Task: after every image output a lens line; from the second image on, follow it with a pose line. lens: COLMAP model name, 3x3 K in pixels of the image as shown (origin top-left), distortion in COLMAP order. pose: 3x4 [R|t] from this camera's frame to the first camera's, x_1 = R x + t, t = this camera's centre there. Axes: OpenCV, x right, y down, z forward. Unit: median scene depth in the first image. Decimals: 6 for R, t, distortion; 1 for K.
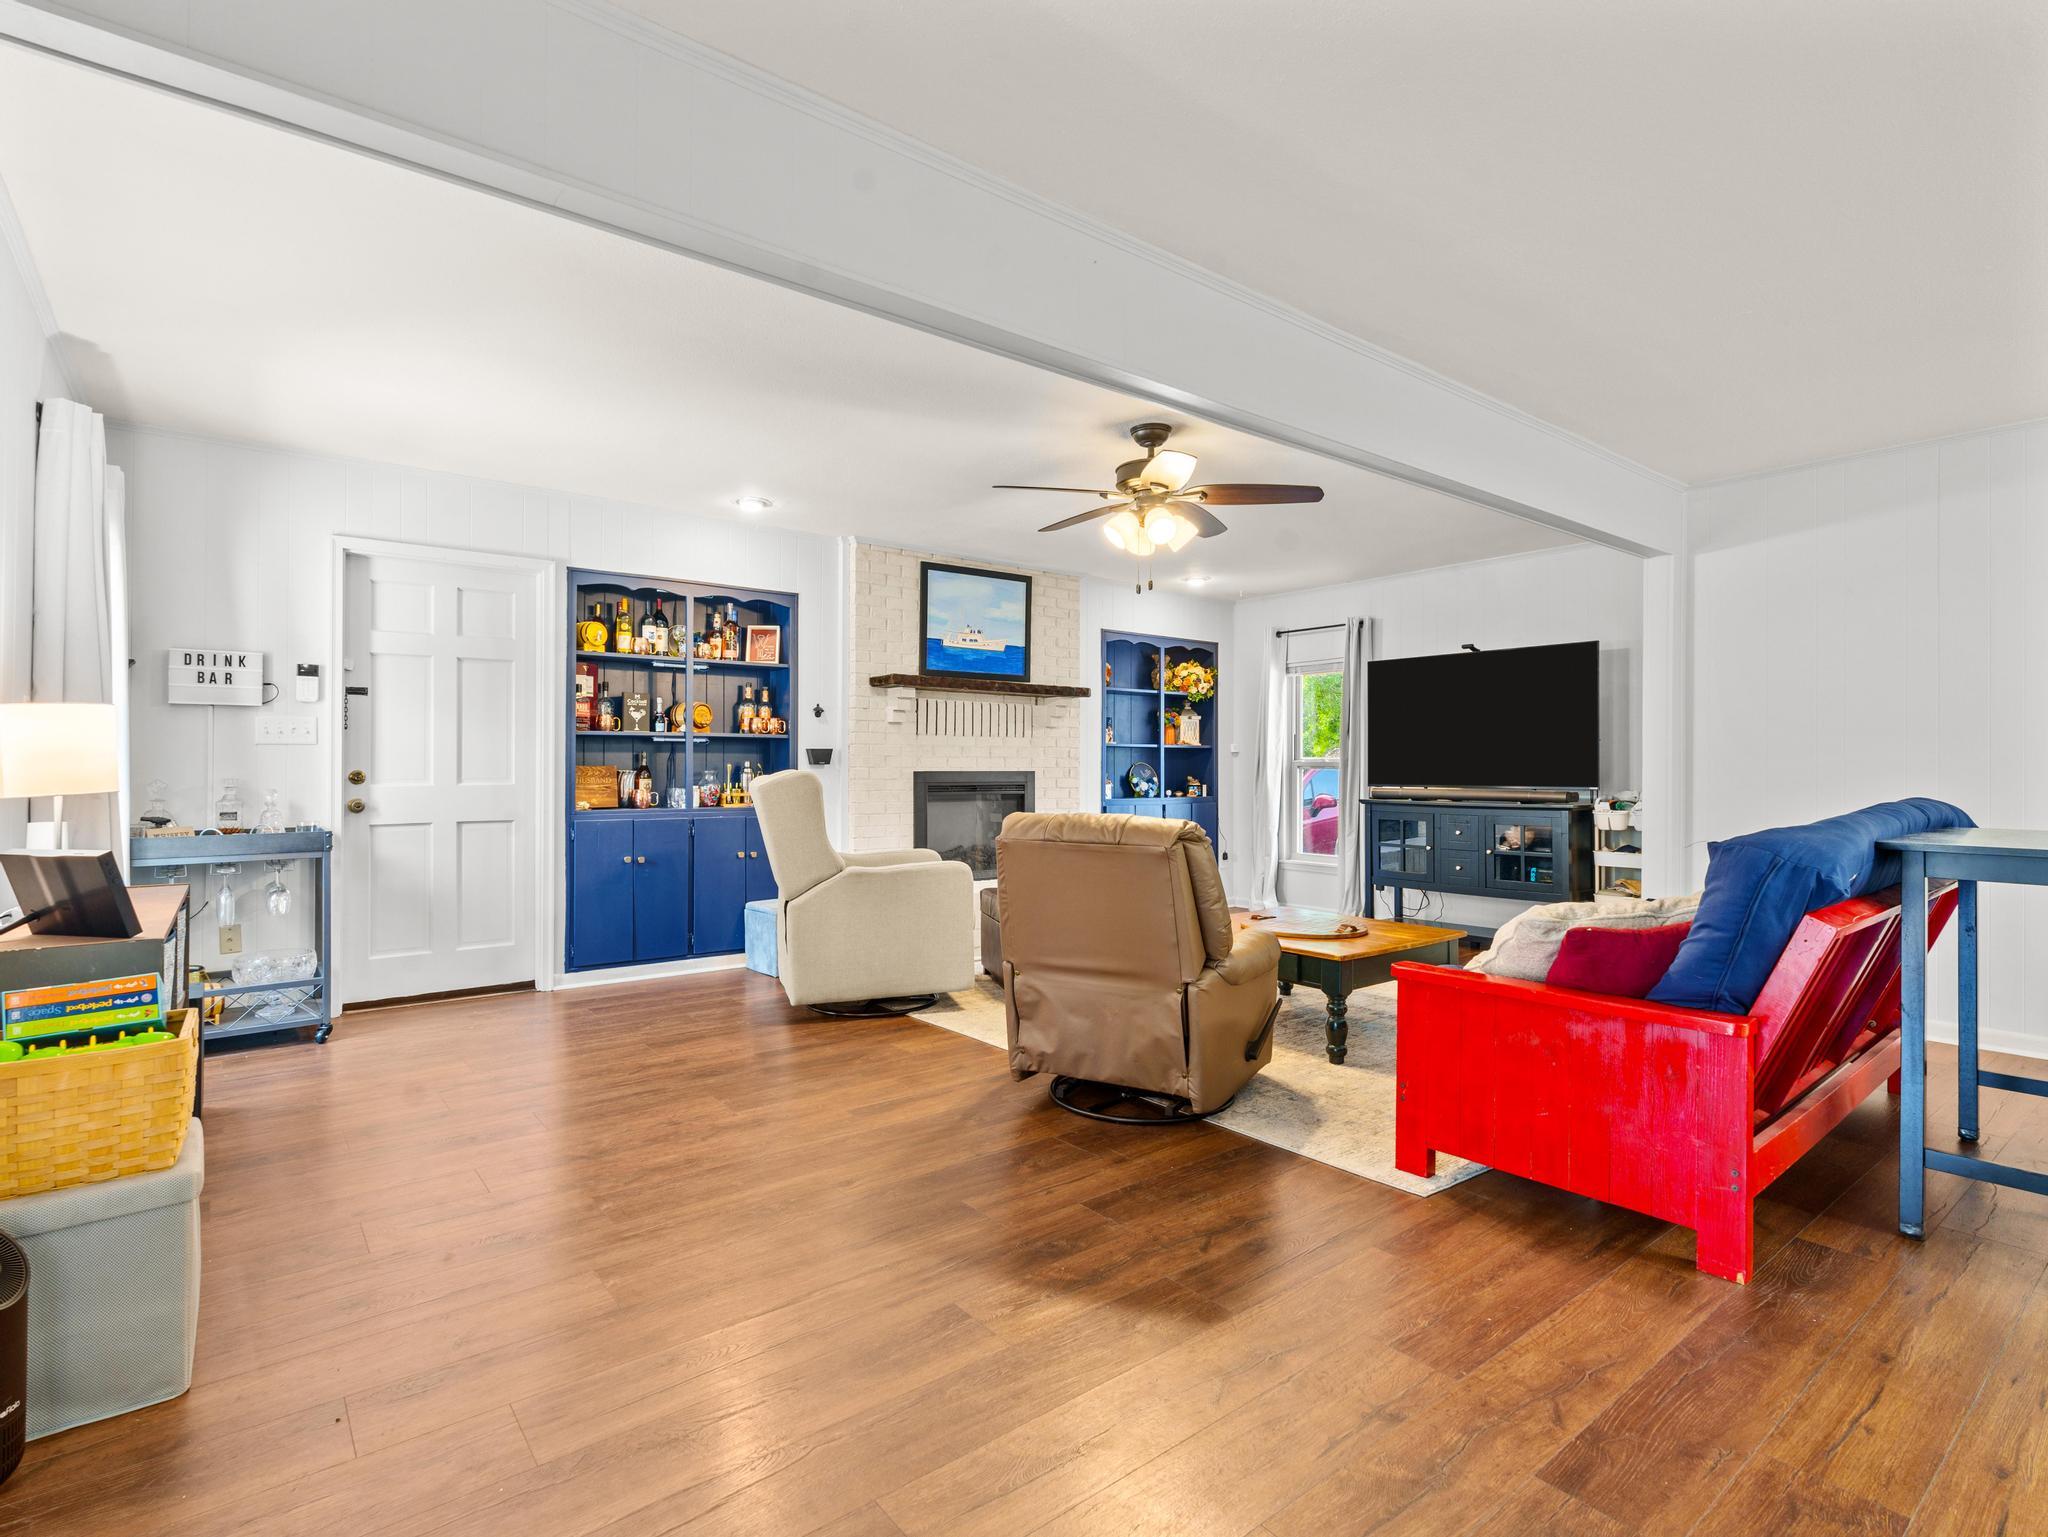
lens RADIAL K [[1011.4, 0, 1014.9], [0, 1011.4, 758.7], [0, 0, 1]] dist [-0.007215, 0.000285]
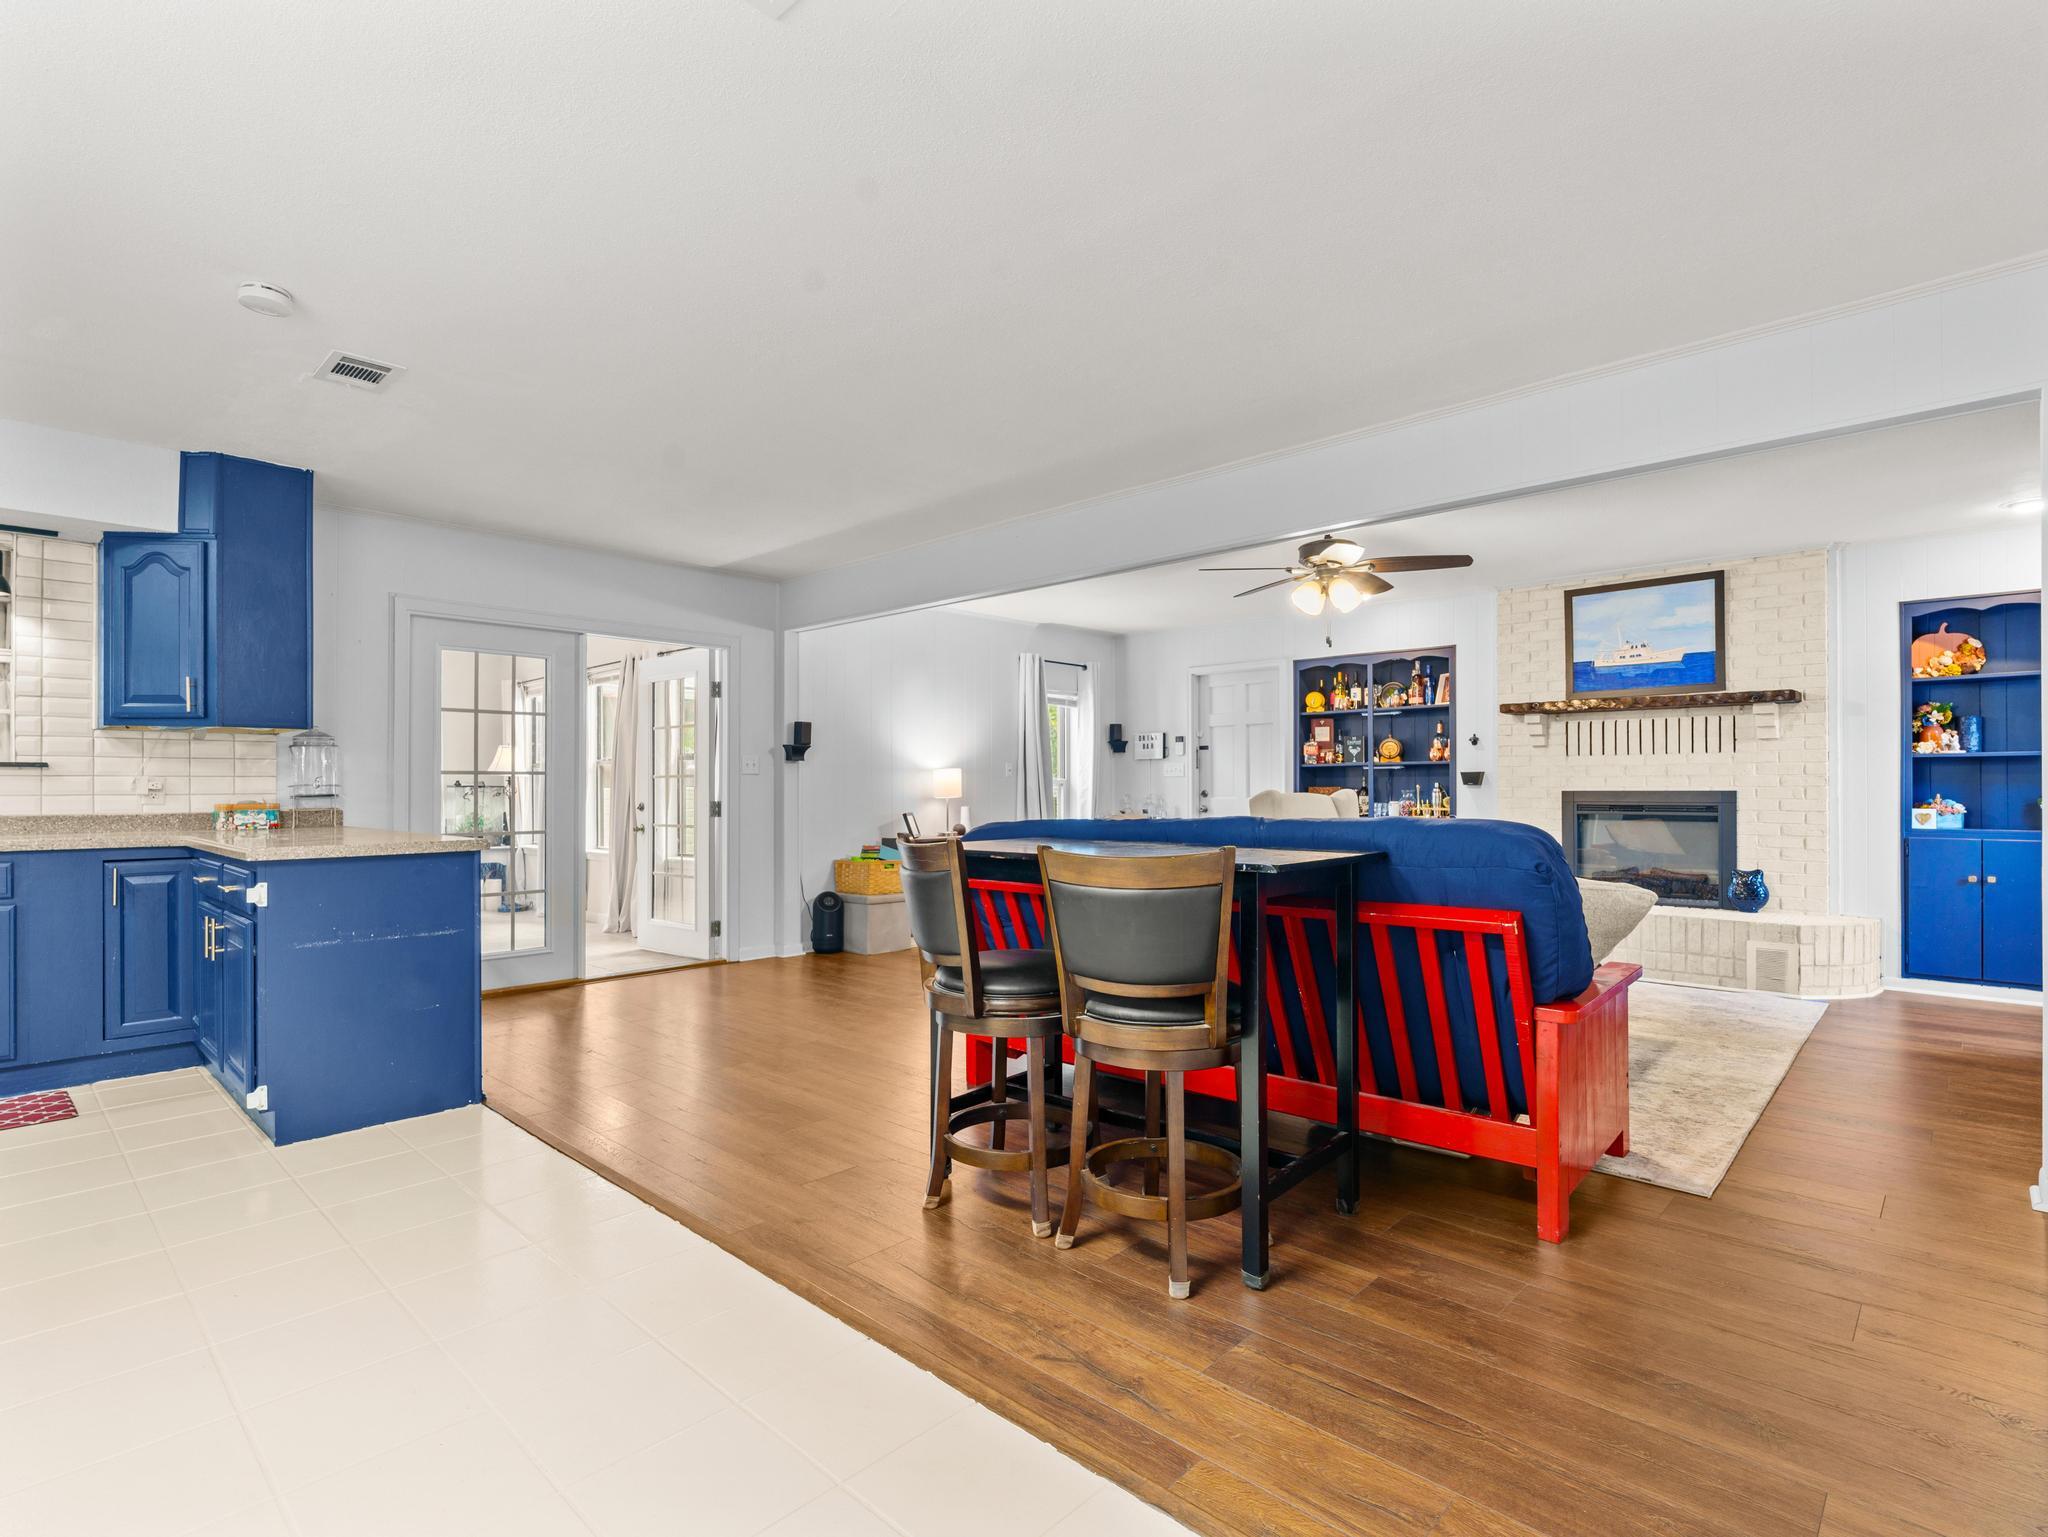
lens RADIAL K [[1011.4, 0, 1022.6], [0, 1011.4, 771.3], [0, 0, 1]] dist [-0.007215, 0.000285]
pose [[0.141634, -0.016727, -0.989778, 0.979747], [0.012232, 0.999810, -0.015146, 0.001075], [0.989844, -0.009962, 0.141812, 0.333927]]
